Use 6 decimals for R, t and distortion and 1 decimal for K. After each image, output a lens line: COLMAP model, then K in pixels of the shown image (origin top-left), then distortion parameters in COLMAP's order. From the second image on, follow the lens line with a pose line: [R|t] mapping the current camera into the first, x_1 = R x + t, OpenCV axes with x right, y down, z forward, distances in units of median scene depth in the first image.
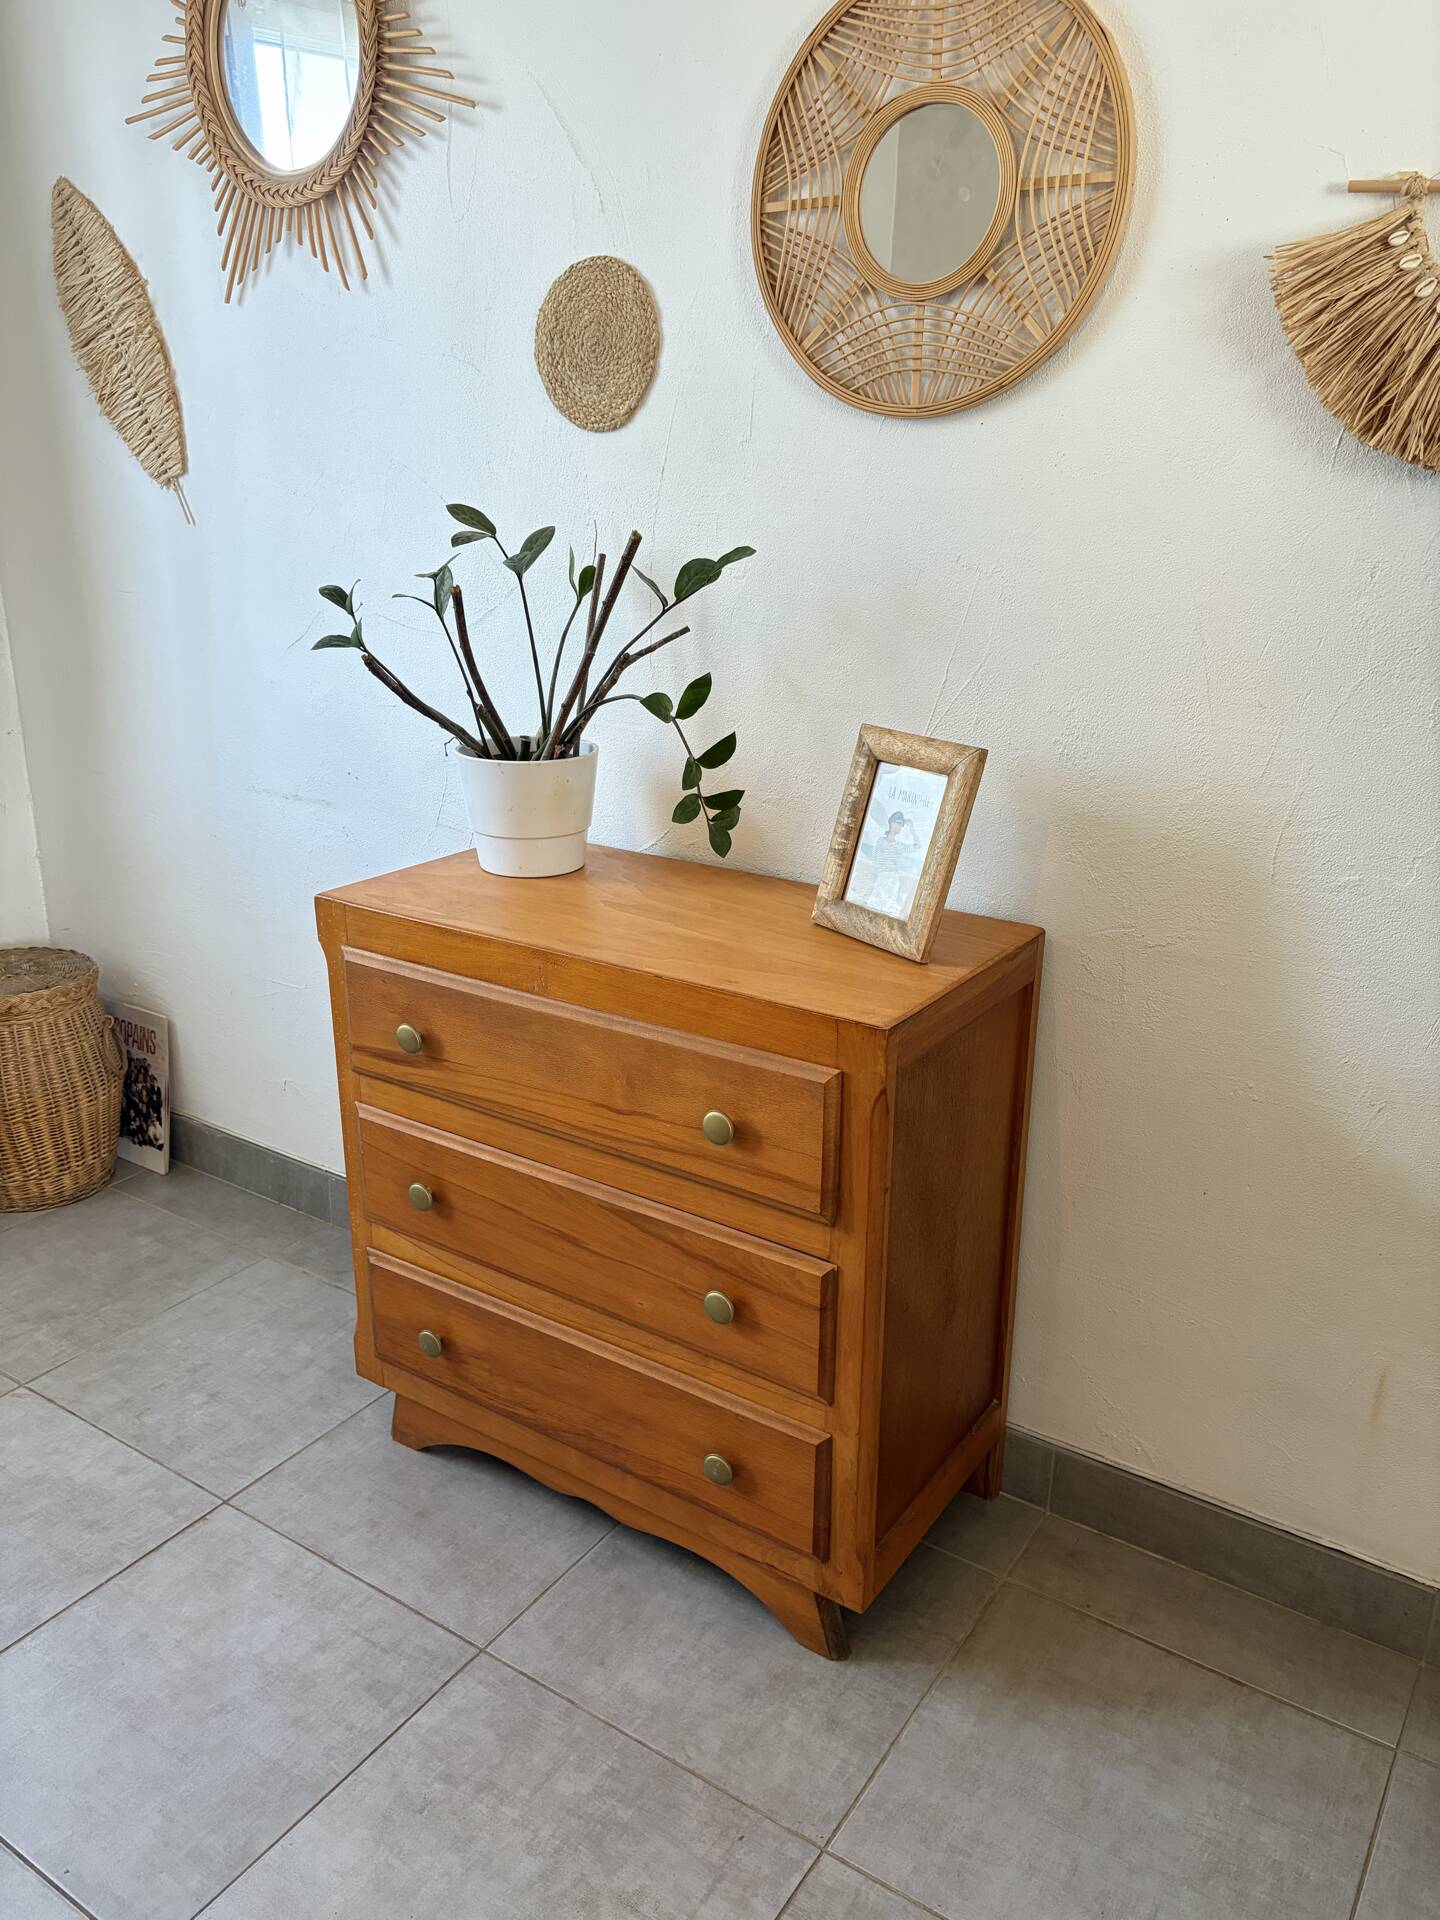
lens RADIAL K [[1443.6, 0, 721.9], [0, 1443.6, 971.9], [0, 0, 1]] dist [0.052229, -0.068030]
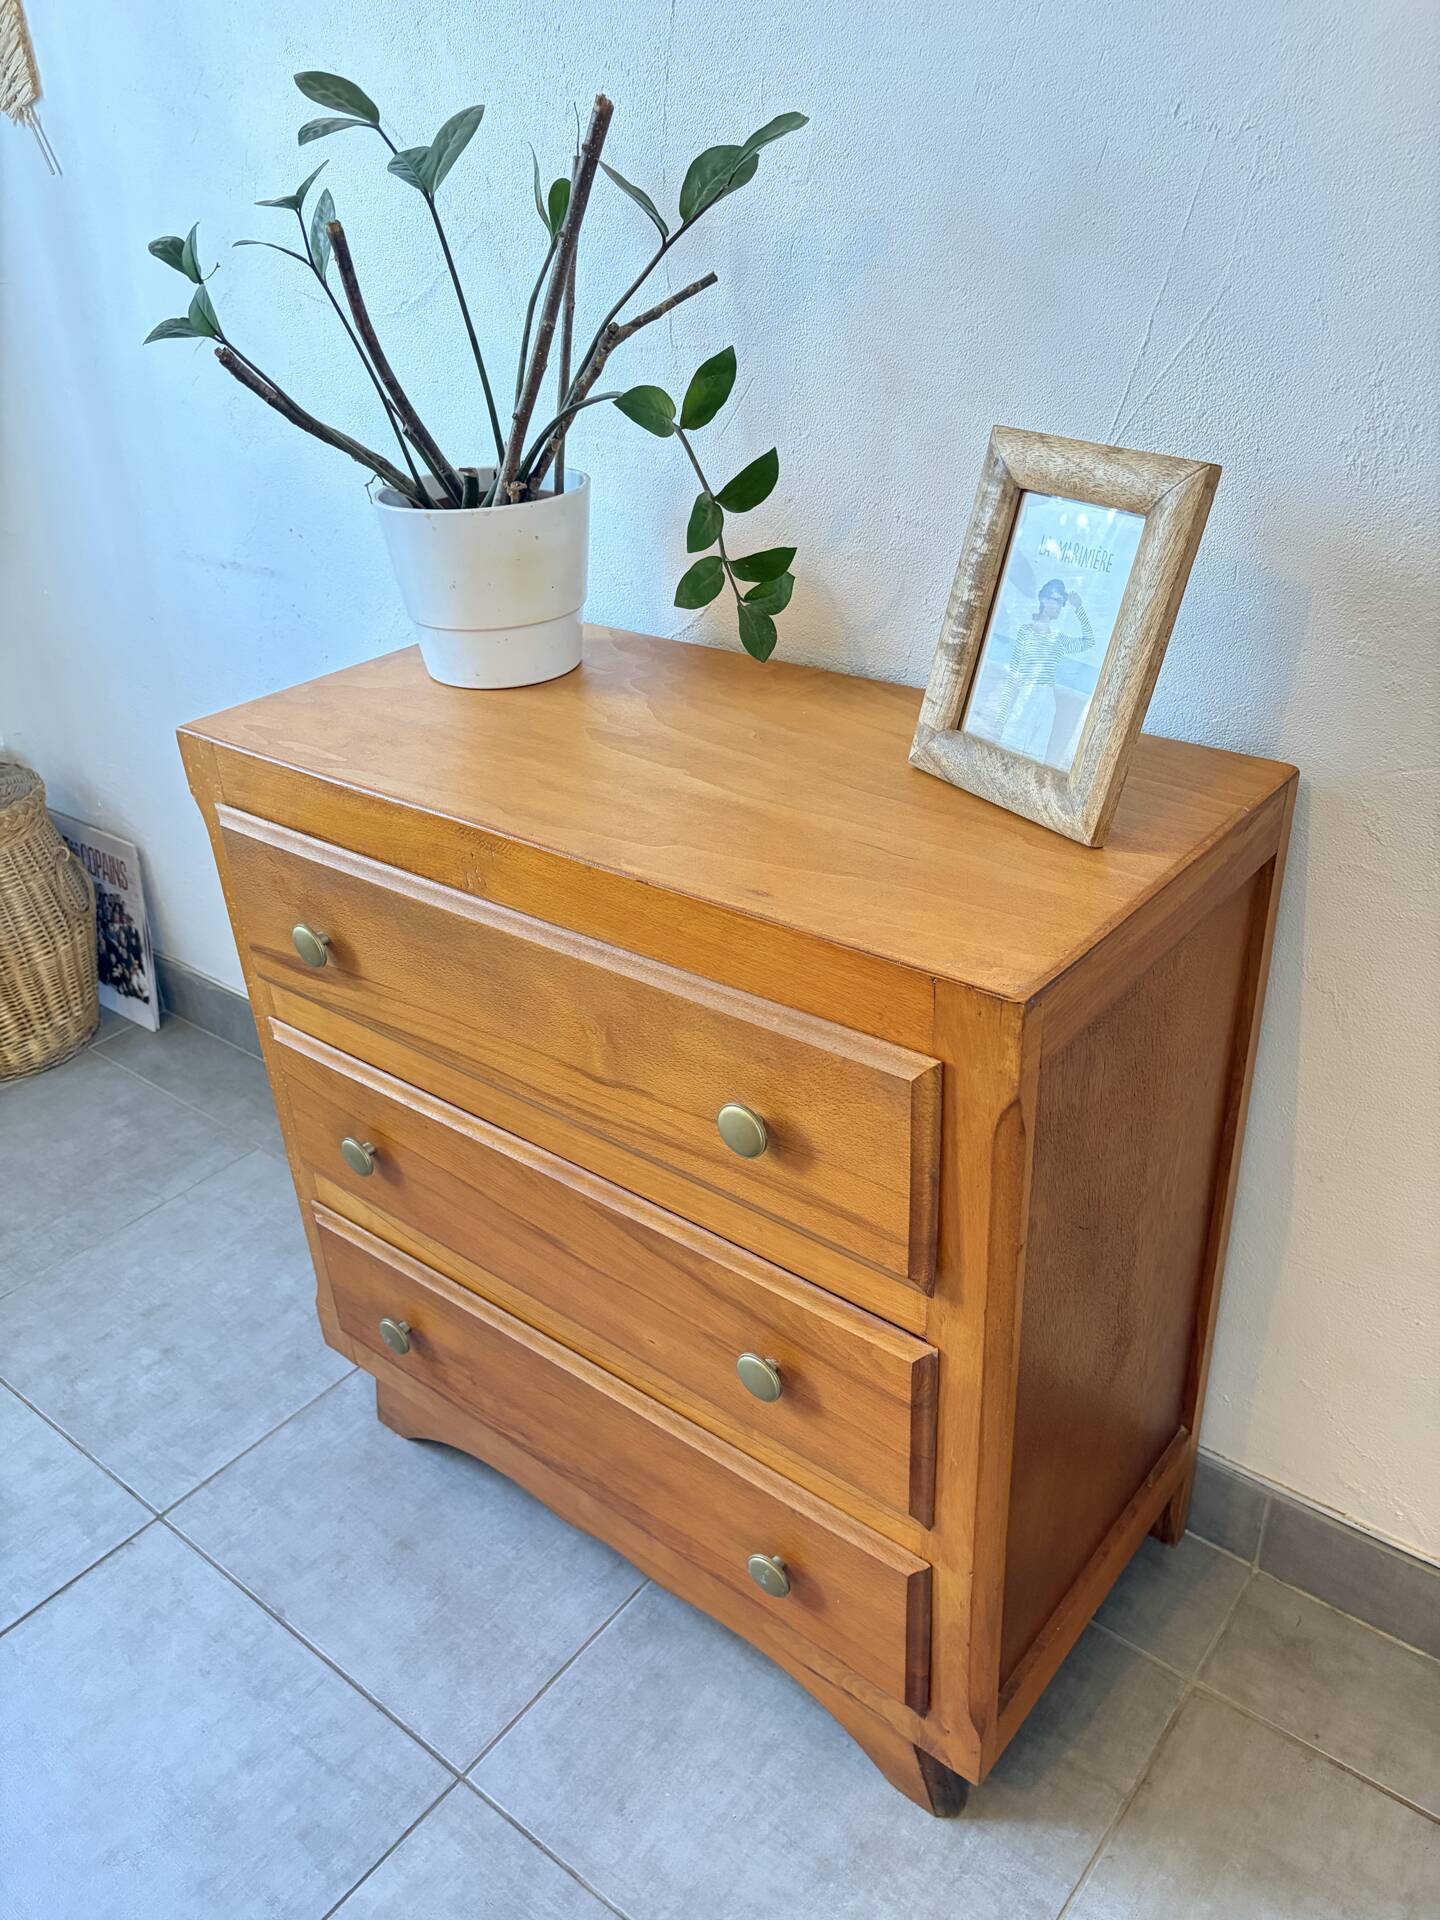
lens RADIAL K [[1465.0, 0, 719.5], [0, 1465.0, 966.4], [0, 0, 1]] dist [0.055231, -0.072046]
pose [[0.993767, -0.006984, -0.111258, 0.051137], [0.026806, 0.983722, 0.177689, -0.063653], [0.108206, -0.179564, 0.977777, 0.359406]]
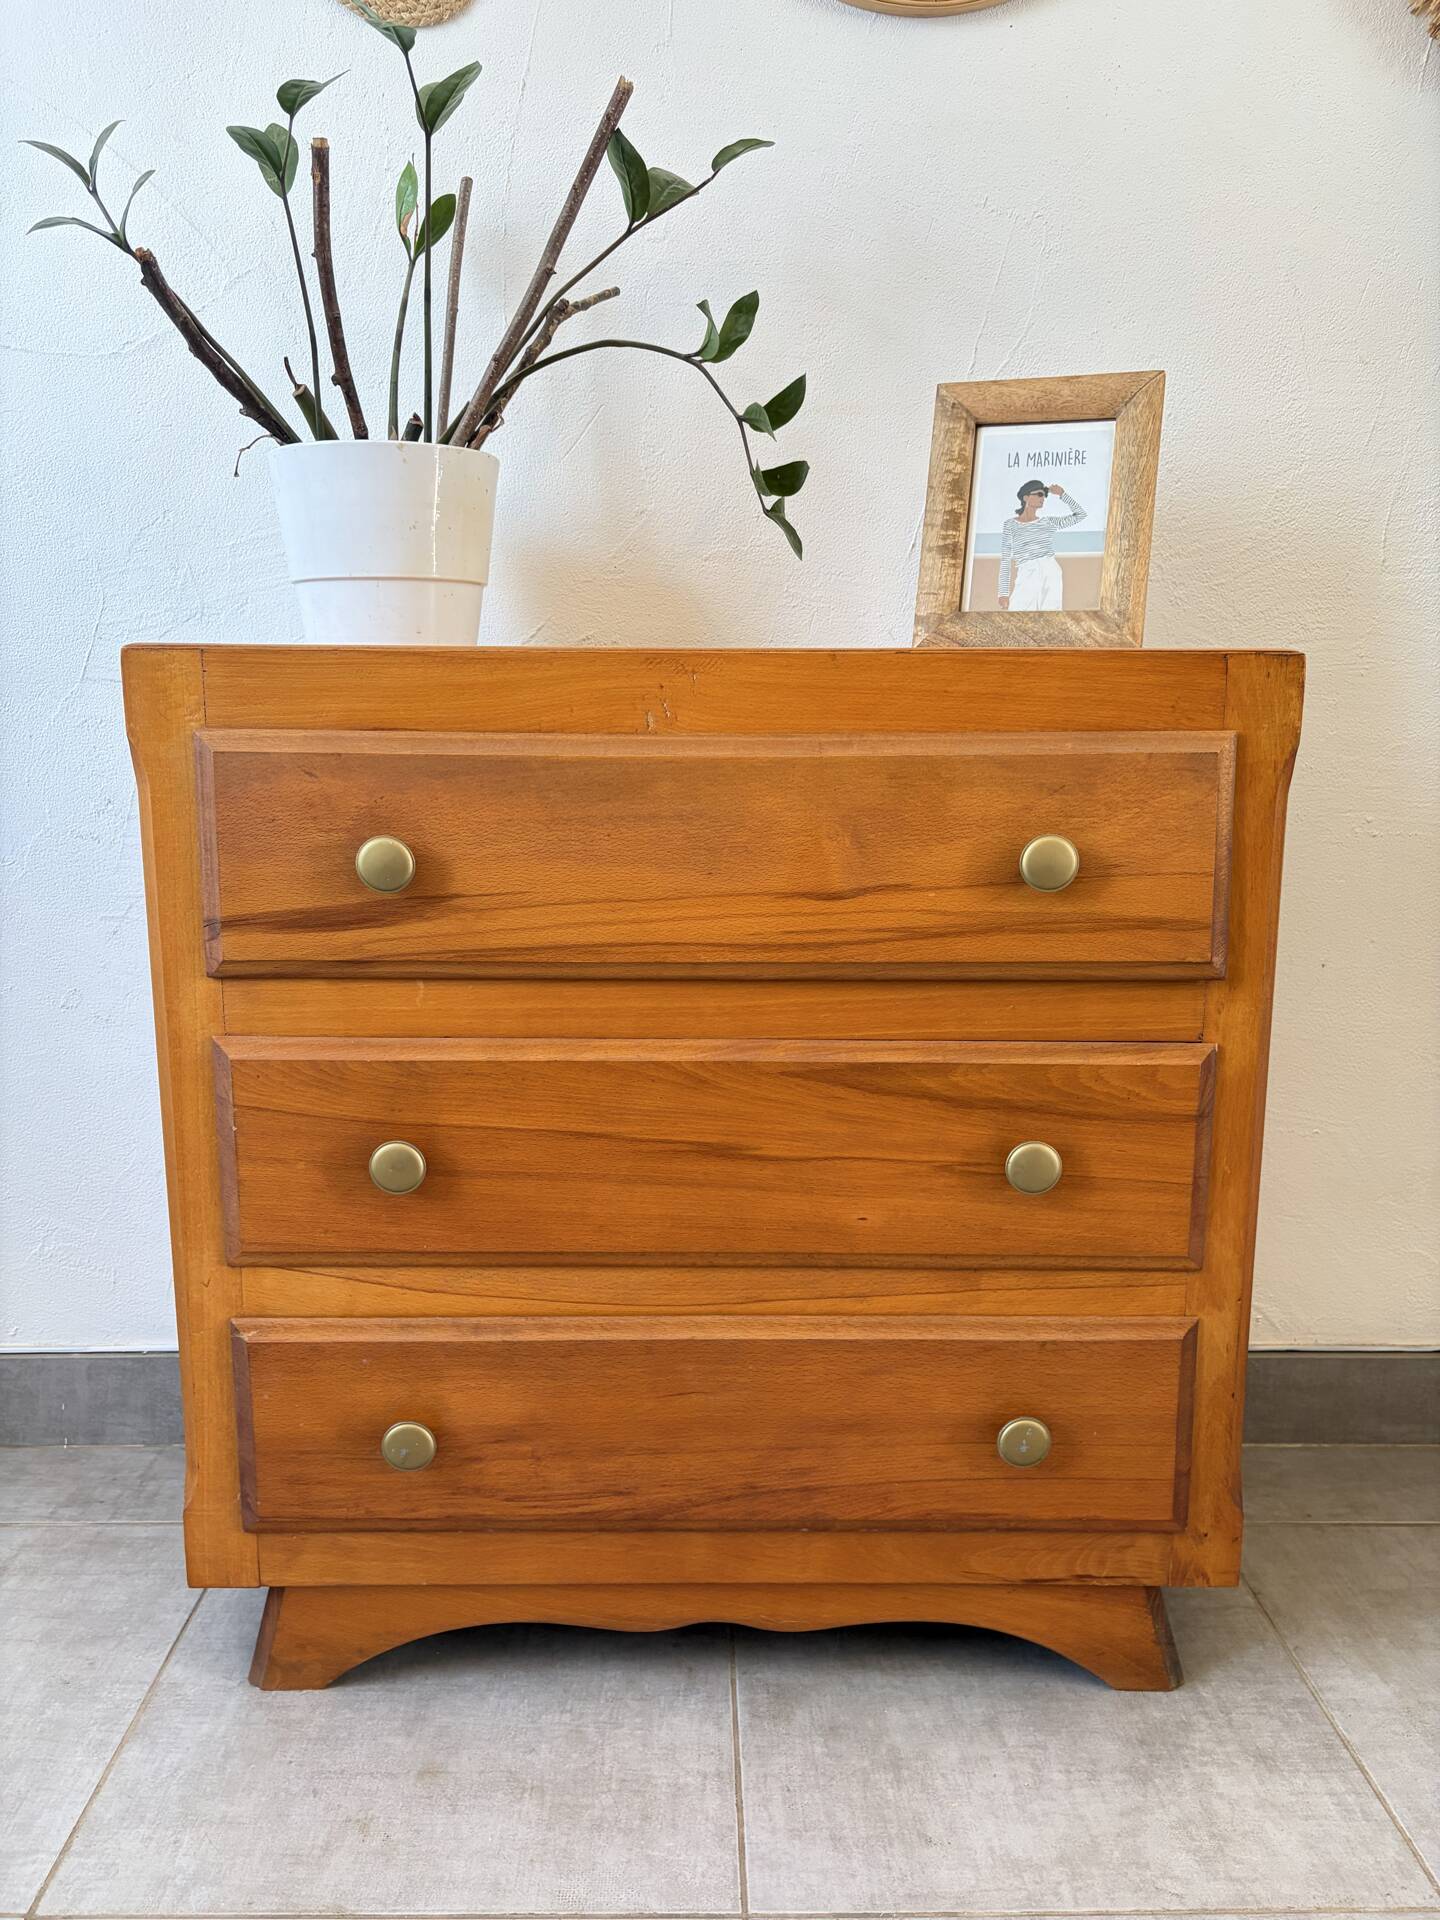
lens RADIAL K [[1443.3, 0, 710.0], [0, 1443.3, 972.6], [0, 0, 1]] dist [0.077045, -0.102568]
pose [[0.826627, -0.110656, 0.551764, -0.439439], [0.188420, 0.978309, -0.086083, 0.163716], [-0.530270, 0.175122, 0.829546, 0.488255]]
